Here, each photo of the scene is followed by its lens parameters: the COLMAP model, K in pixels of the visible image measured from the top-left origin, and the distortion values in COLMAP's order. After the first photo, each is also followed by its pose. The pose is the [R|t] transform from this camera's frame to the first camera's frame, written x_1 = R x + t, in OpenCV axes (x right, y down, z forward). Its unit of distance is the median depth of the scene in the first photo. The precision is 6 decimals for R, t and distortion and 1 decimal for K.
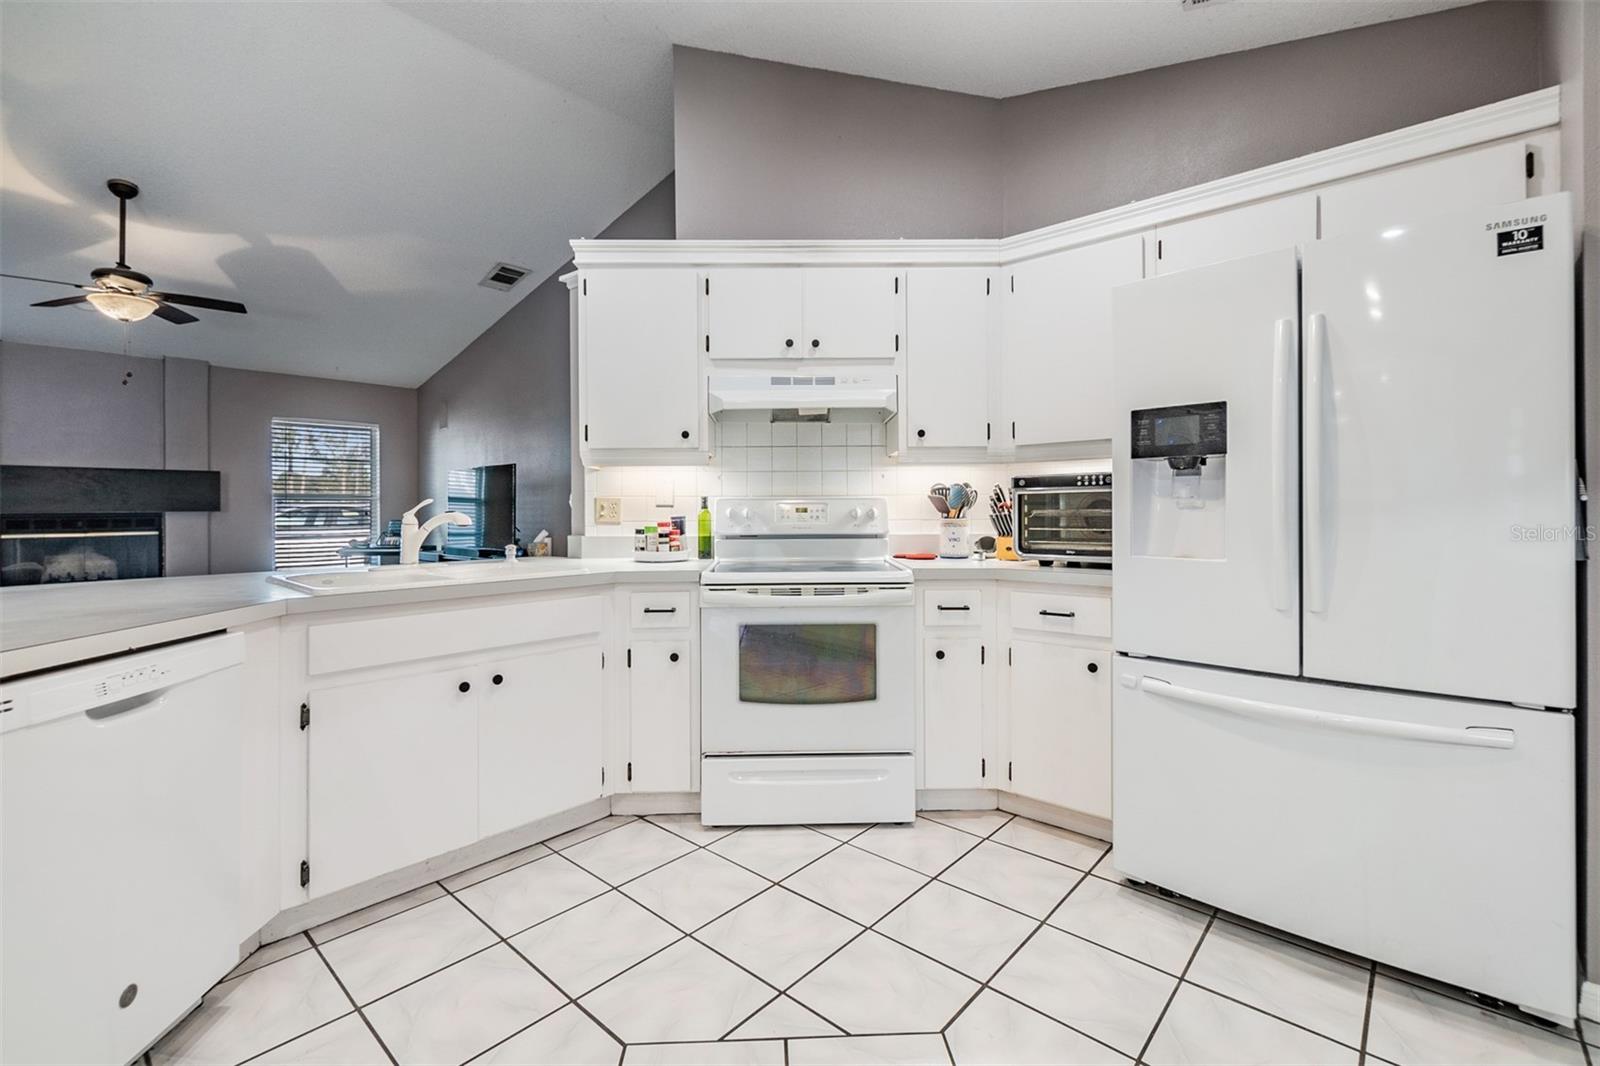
lens RADIAL K [[701.8, 0, 791.4], [0, 701.8, 507.1], [0, 0, 1]] dist [-0.002239, 0.000515]
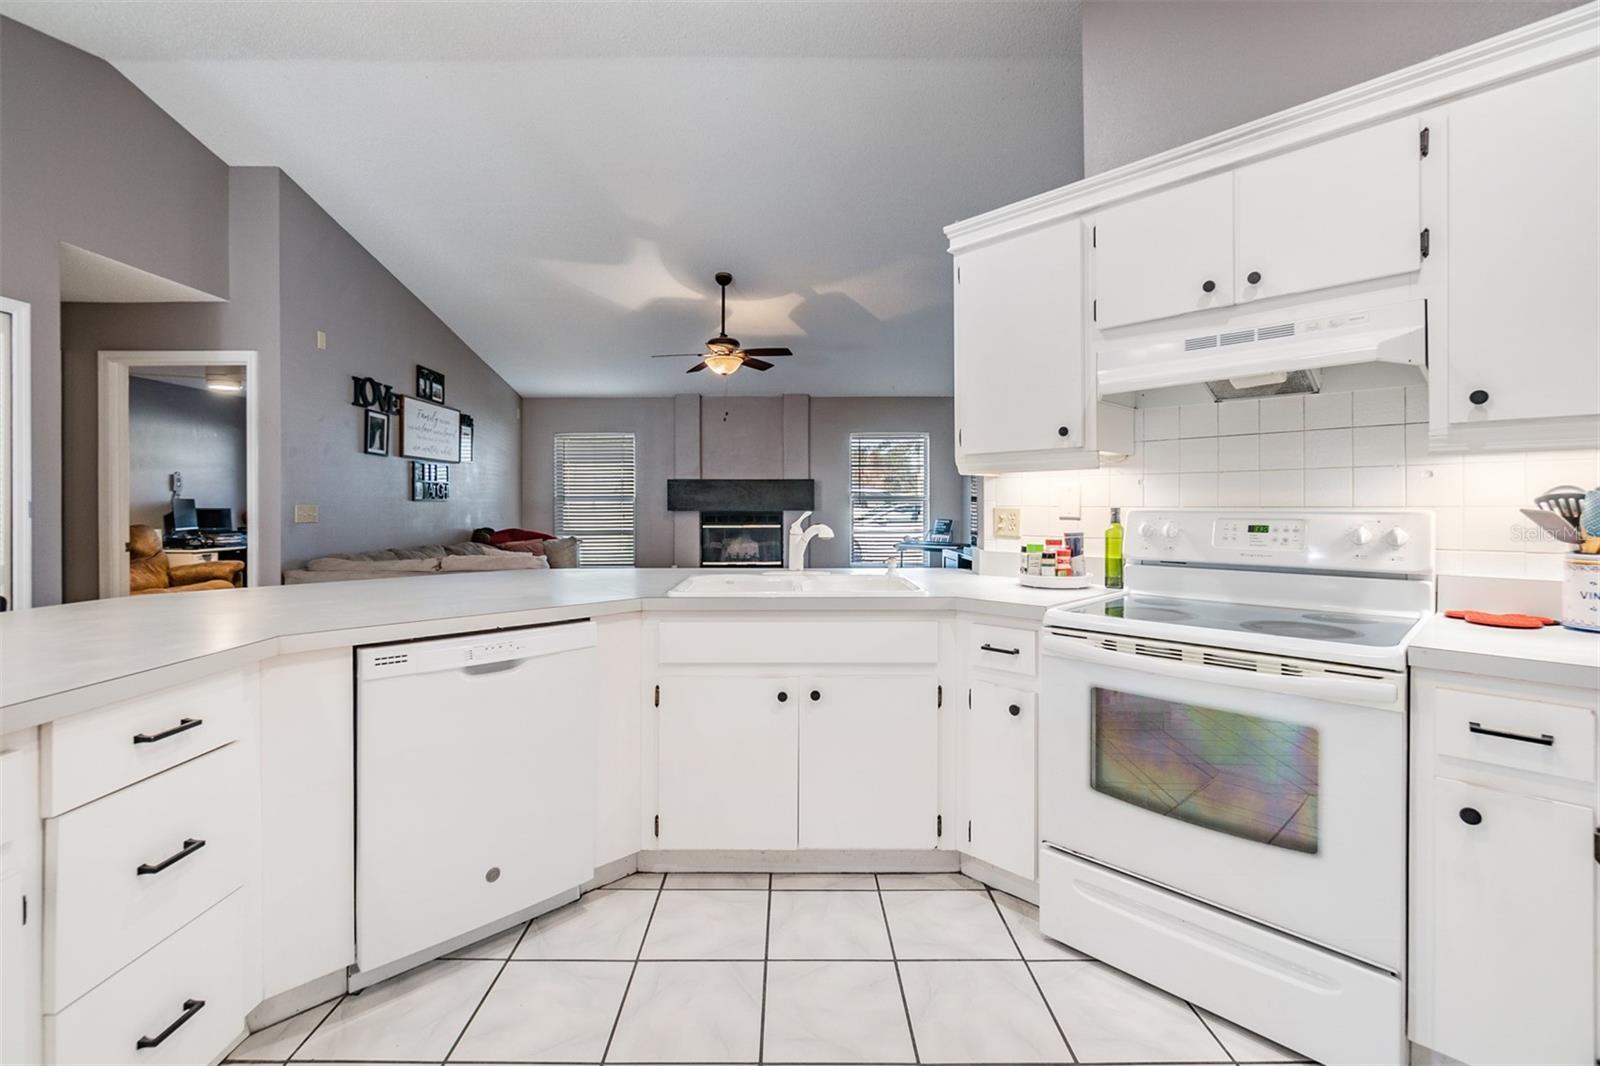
lens RADIAL K [[701.8, 0, 791.4], [0, 701.8, 507.1], [0, 0, 1]] dist [-0.002239, 0.000515]
pose [[0.670472, 0.006574, -0.741906, 0.228619], [-0.000300, 0.999963, 0.008590, -0.023834], [0.741935, -0.005537, 0.670449, 0.234585]]
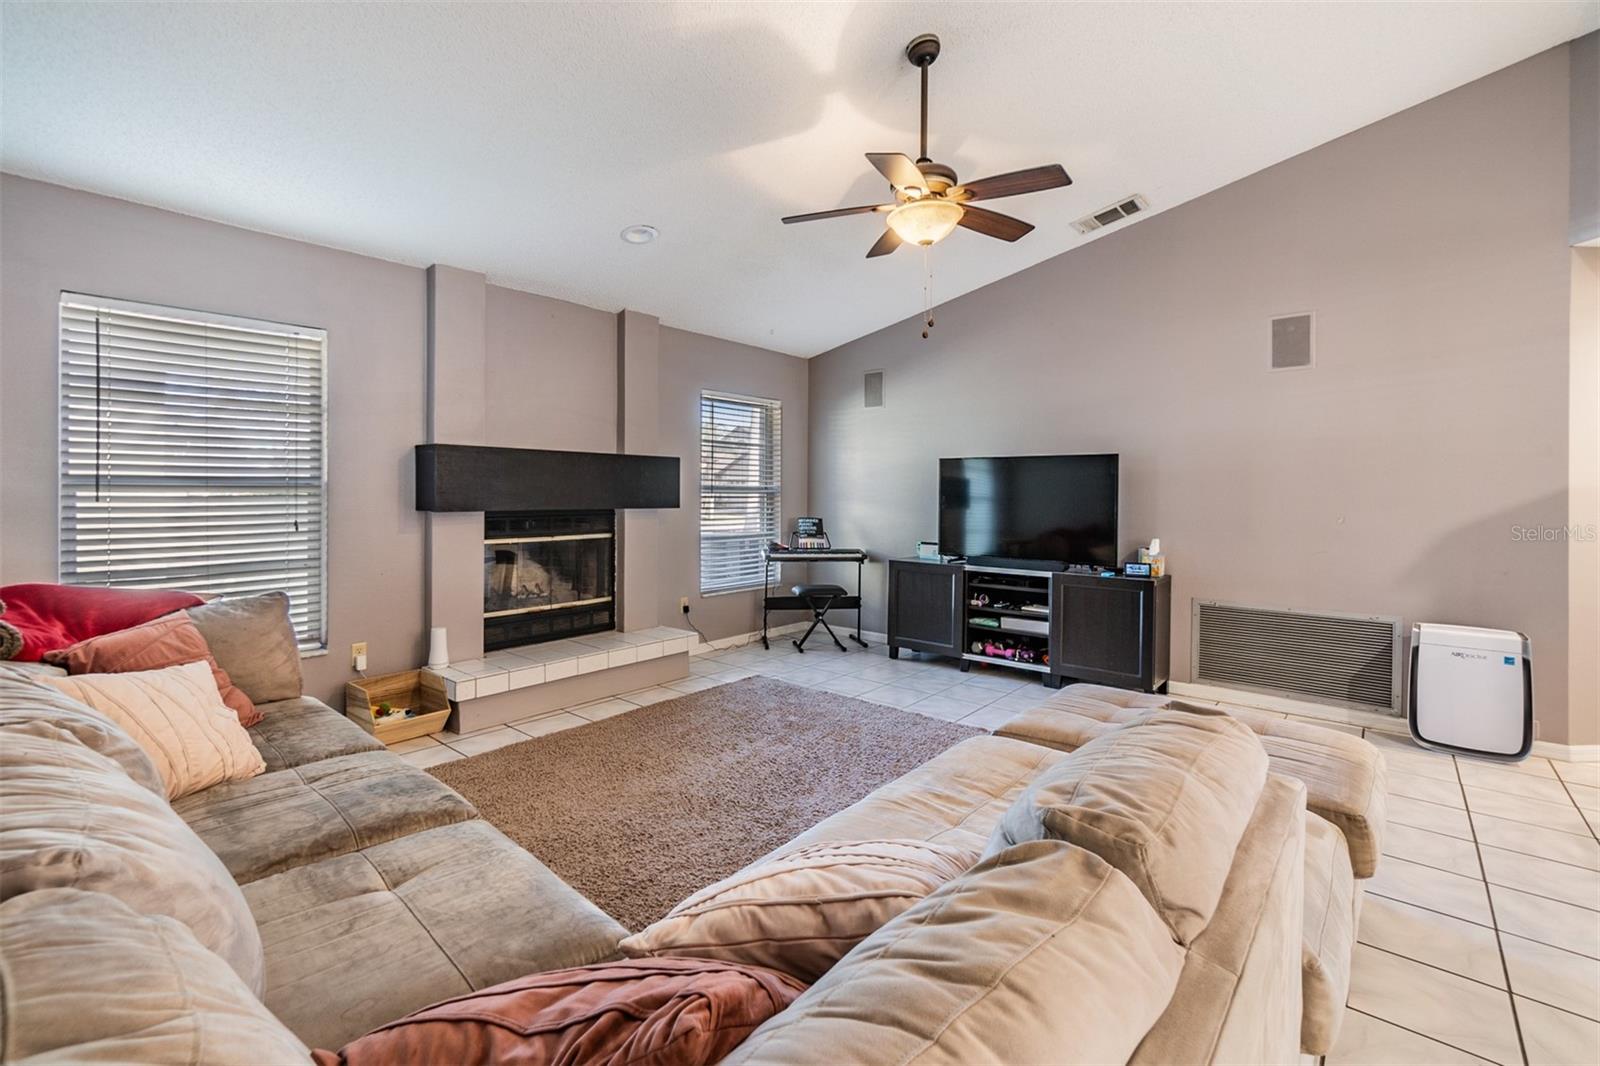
lens RADIAL K [[701.8, 0, 771.4], [0, 701.8, 499.6], [0, 0, 1]] dist [0.009140, 0.000040]
pose [[0.999619, 0.011066, 0.025281, -1.555680], [-0.011377, 0.999861, 0.012189, -0.031690], [-0.025142, -0.012472, 0.999606, 0.430948]]
